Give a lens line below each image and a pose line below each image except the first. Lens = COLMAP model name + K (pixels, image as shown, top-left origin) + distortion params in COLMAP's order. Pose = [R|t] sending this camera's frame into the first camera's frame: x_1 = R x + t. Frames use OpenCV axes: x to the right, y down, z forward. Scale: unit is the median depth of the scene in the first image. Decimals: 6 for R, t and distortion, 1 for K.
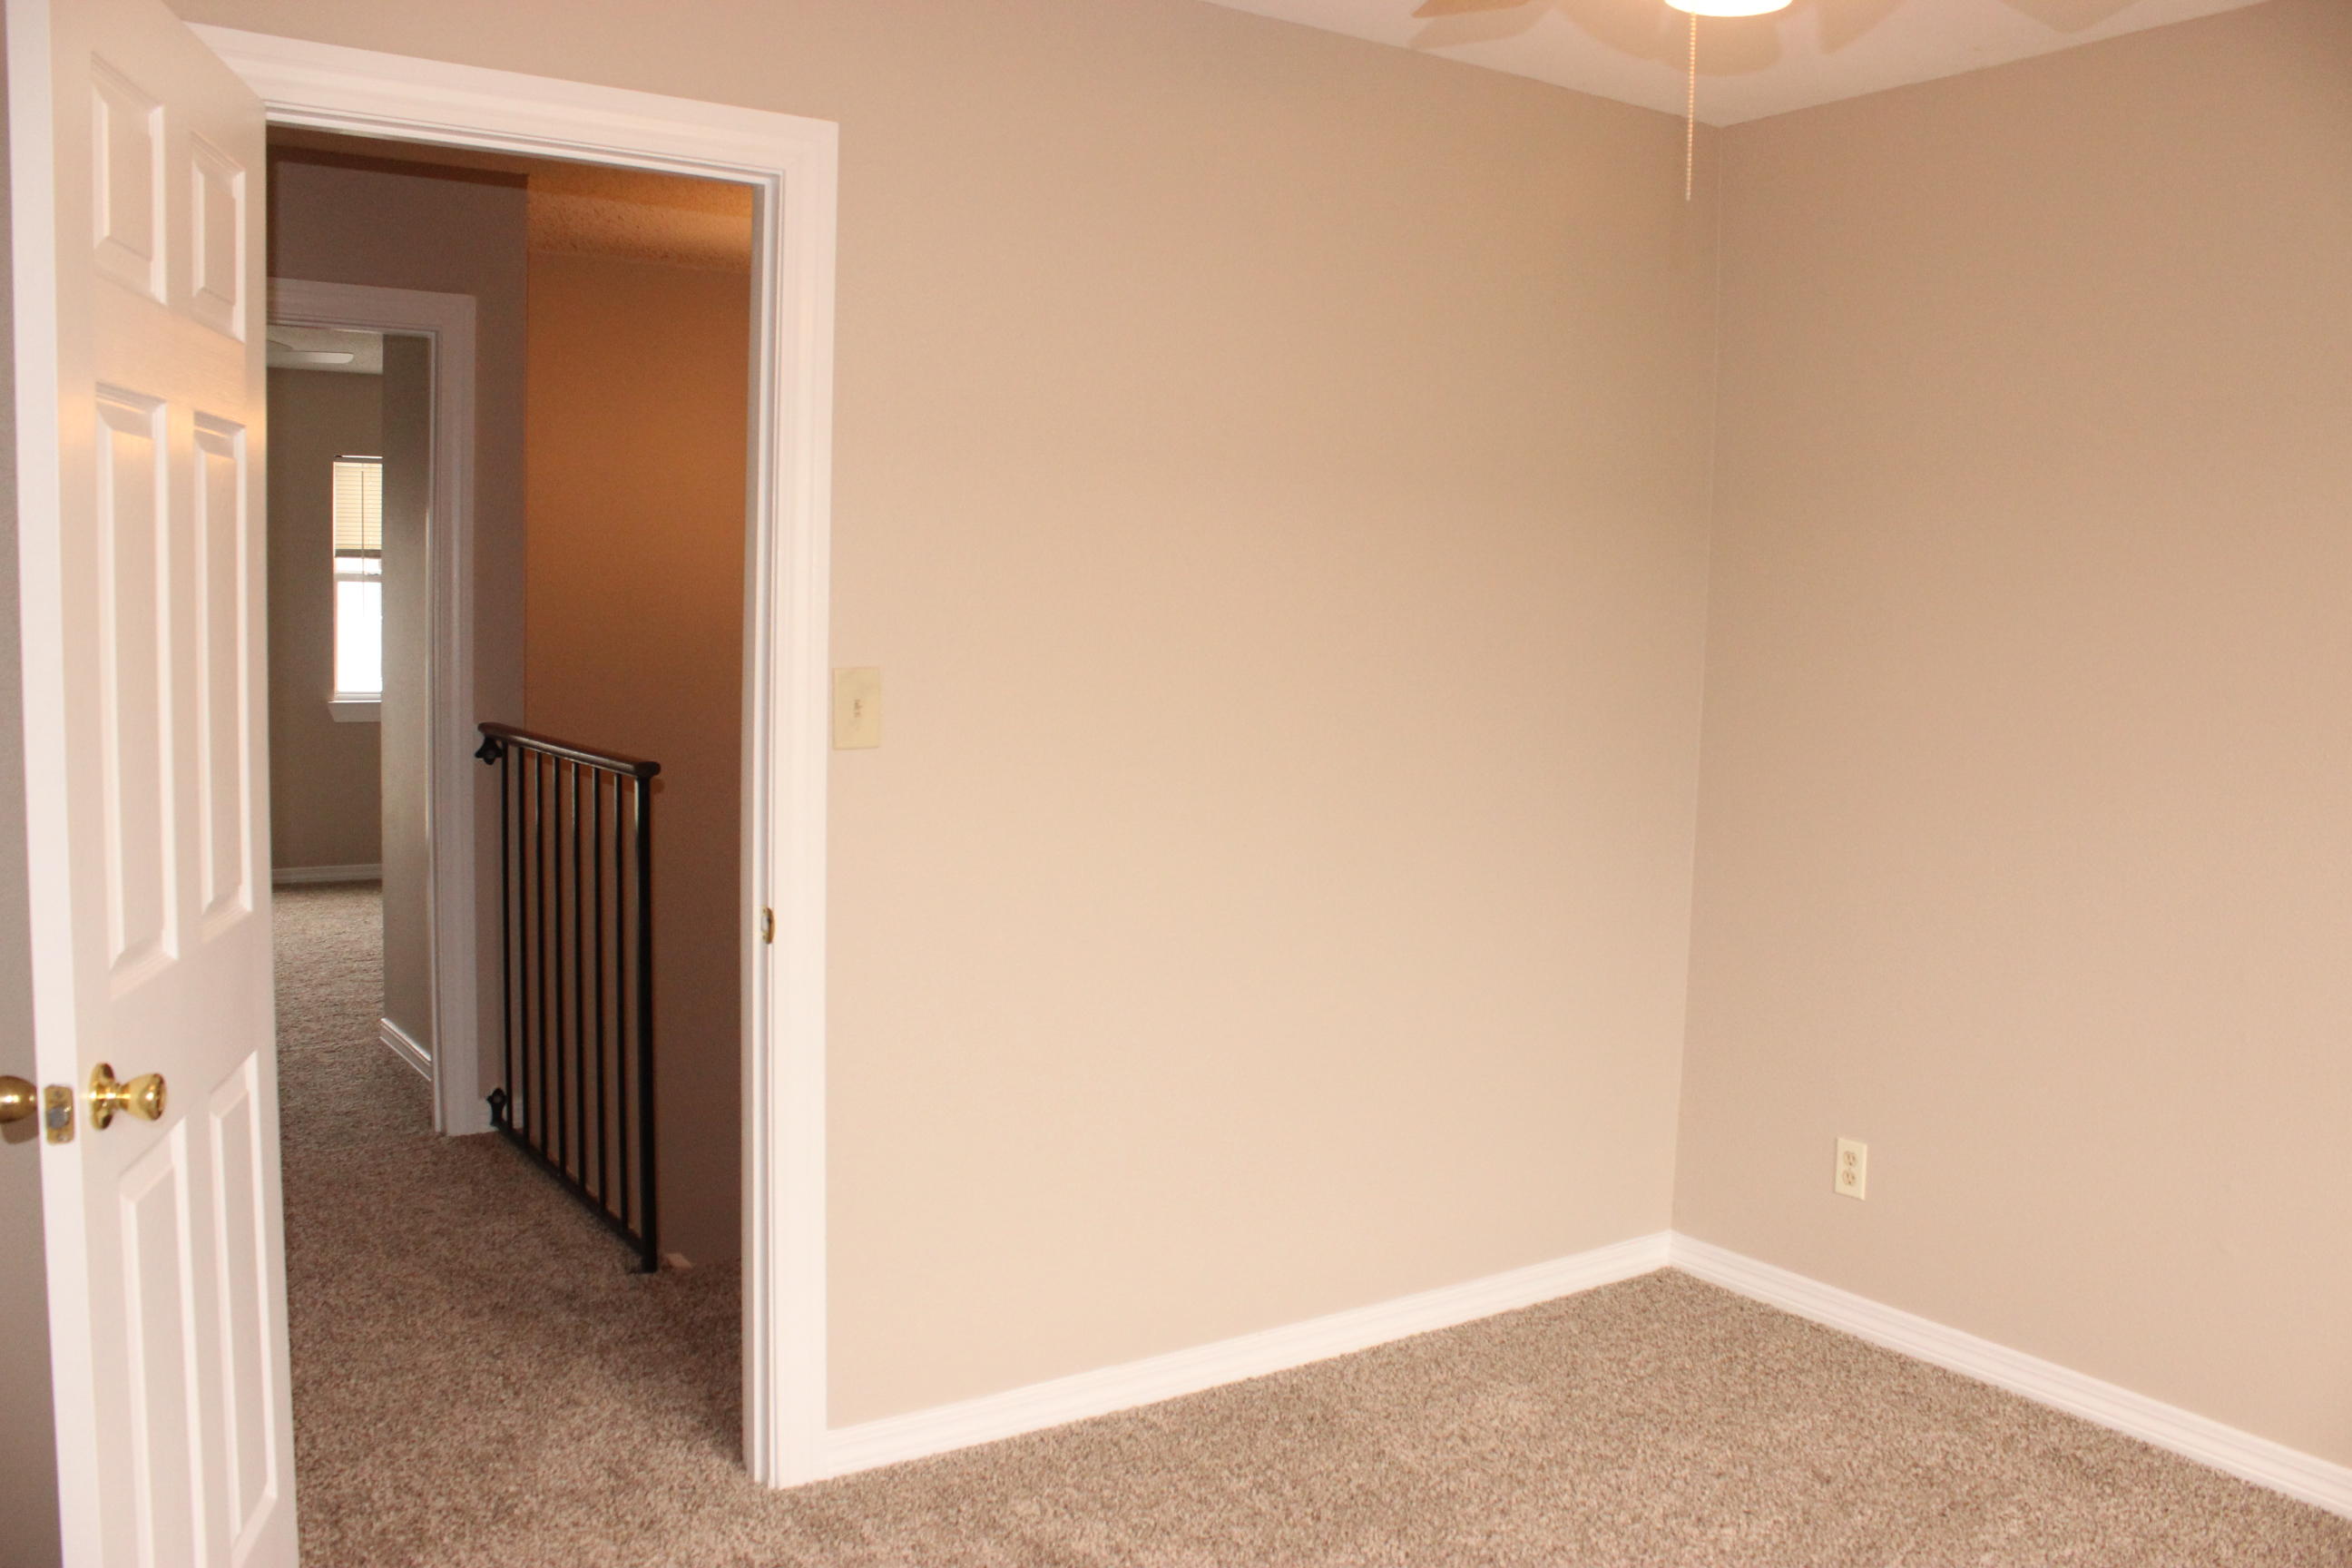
lens RADIAL K [[1940.0, 0, 1168.6], [0, 1940.0, 788.3], [0, 0, 1]] dist [-0.168542, 0.149489]
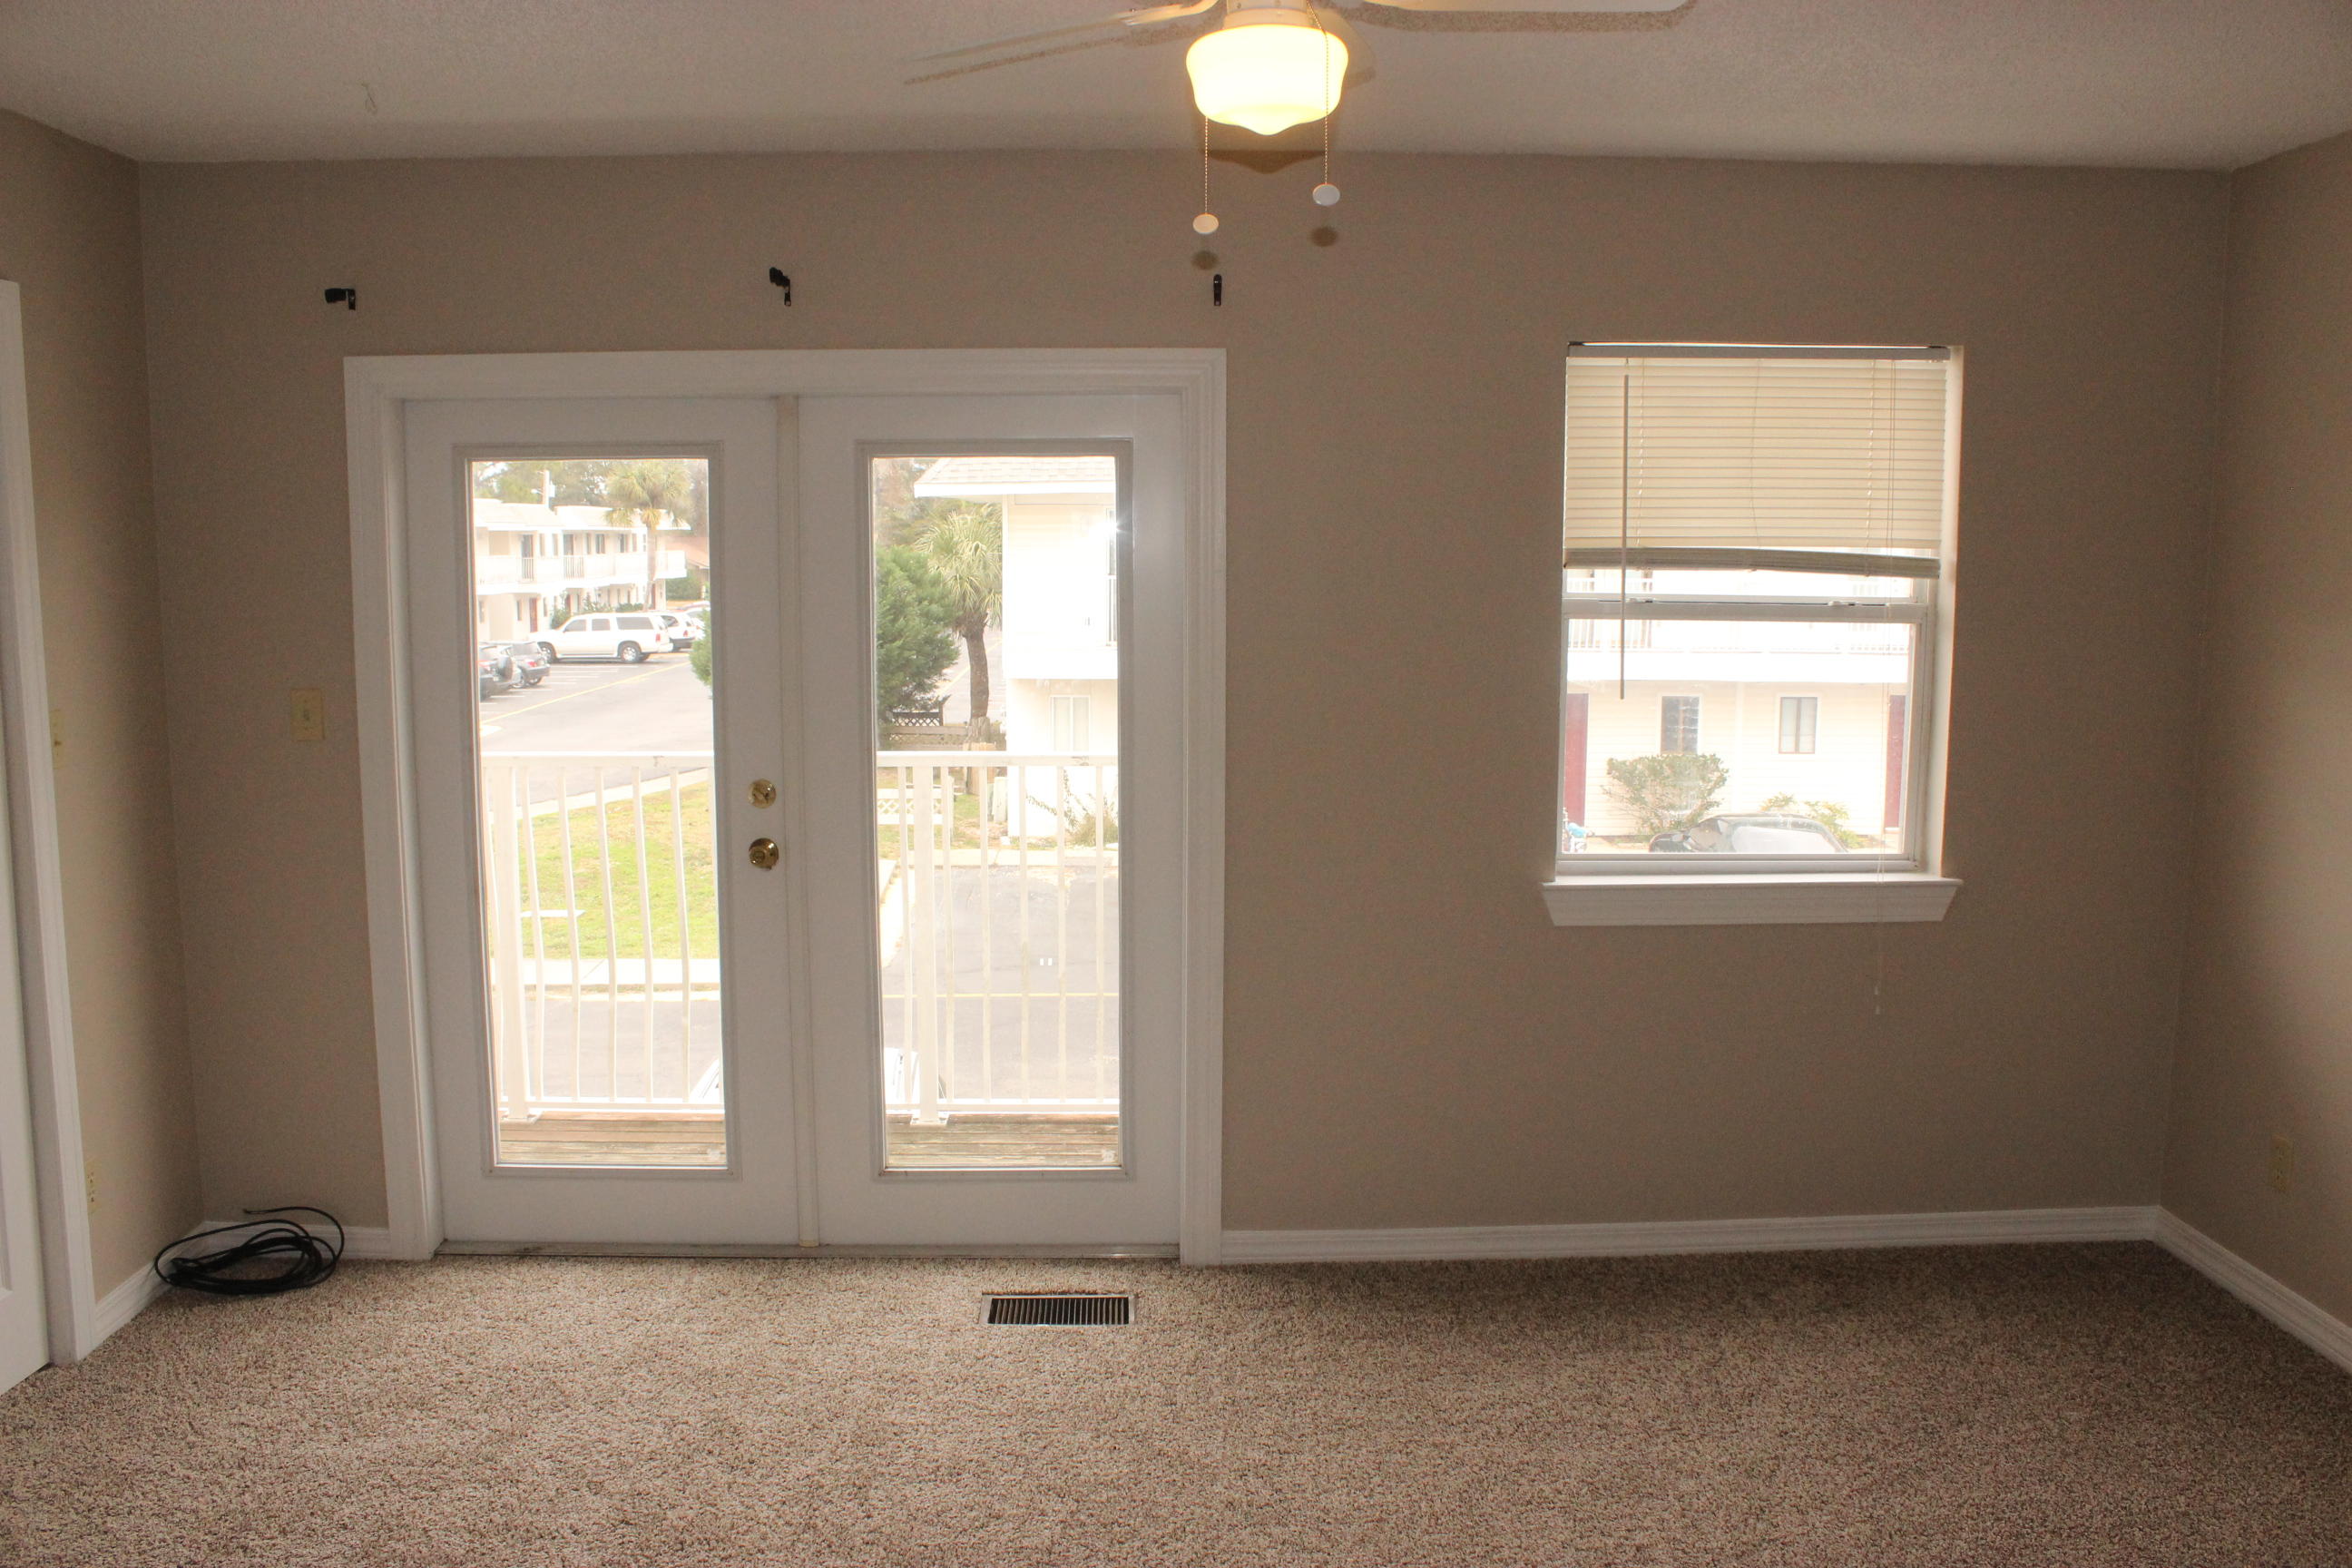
lens RADIAL K [[1940.0, 0, 1168.6], [0, 1940.0, 788.3], [0, 0, 1]] dist [-0.168542, 0.149489]
pose [[0.844356, 0.046943, -0.533722, -0.292778], [-0.027067, 0.998620, 0.045013, -0.093634], [0.535099, -0.023561, 0.844461, 0.595047]]
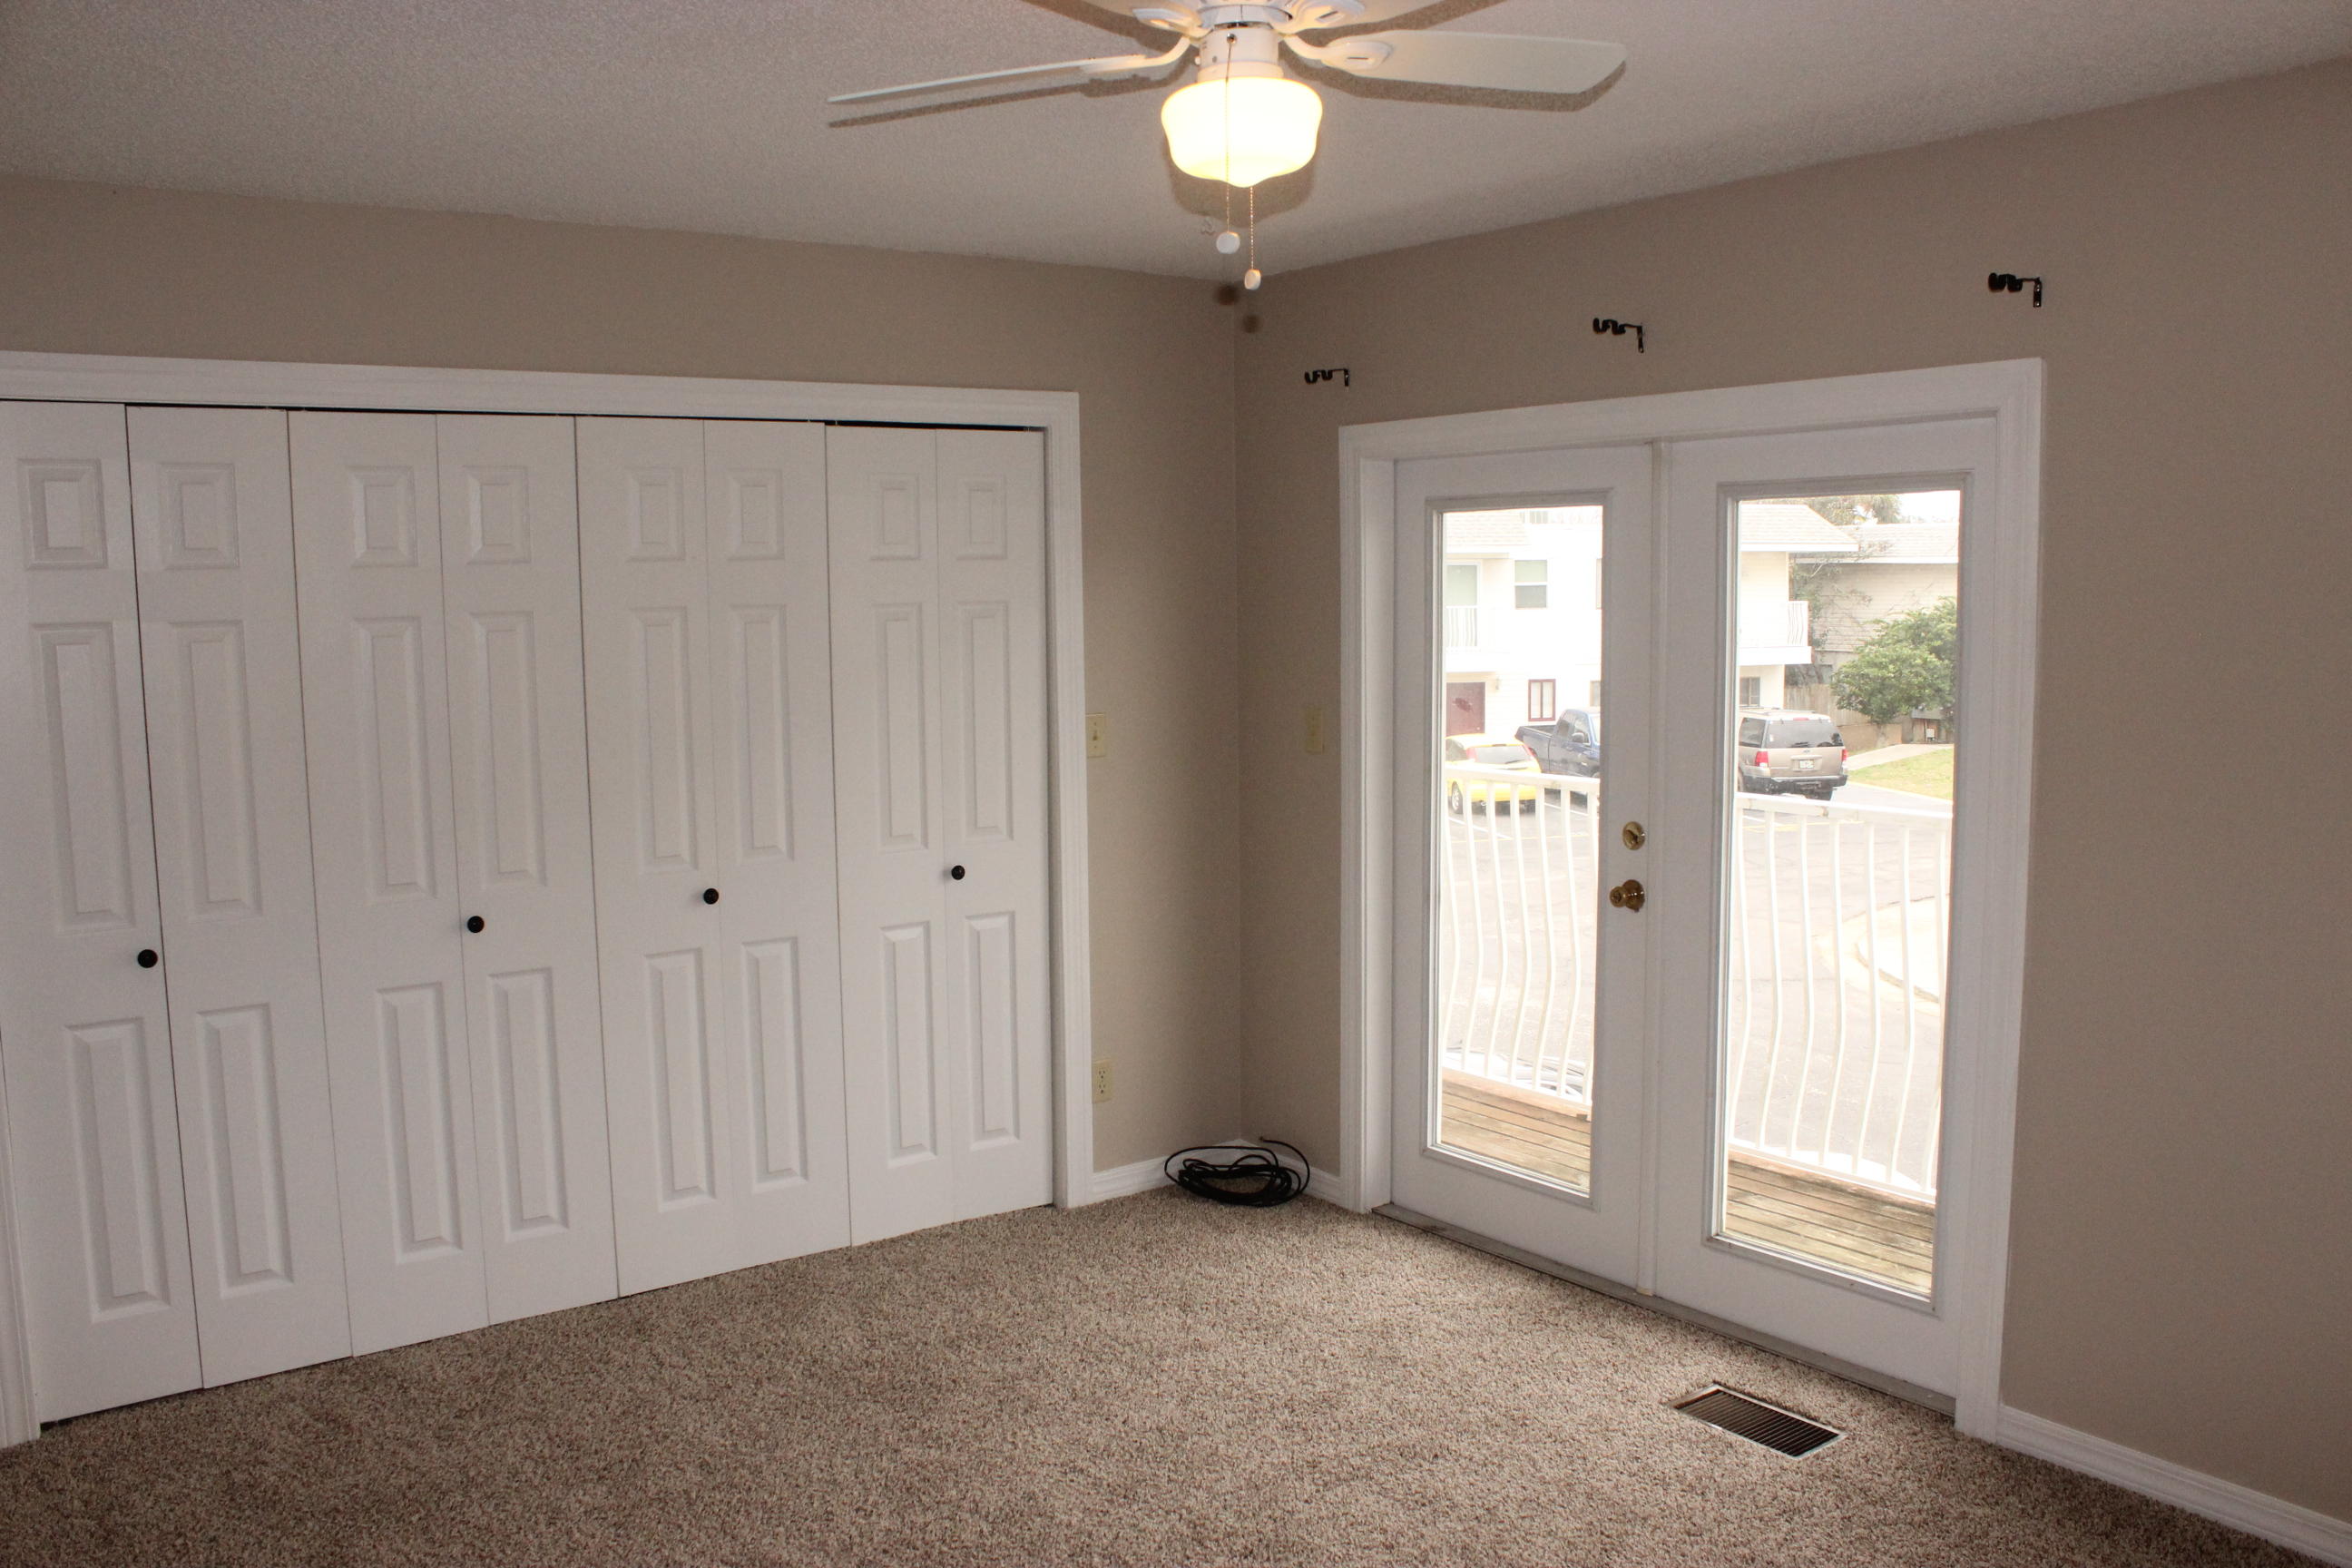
lens RADIAL K [[1940.0, 0, 1168.6], [0, 1940.0, 788.3], [0, 0, 1]] dist [-0.168542, 0.149489]
pose [[0.055177, 0.080852, -0.995198, -0.150464], [-0.074986, 0.994237, 0.076617, -0.109268], [0.995657, 0.070398, 0.060922, 0.814583]]
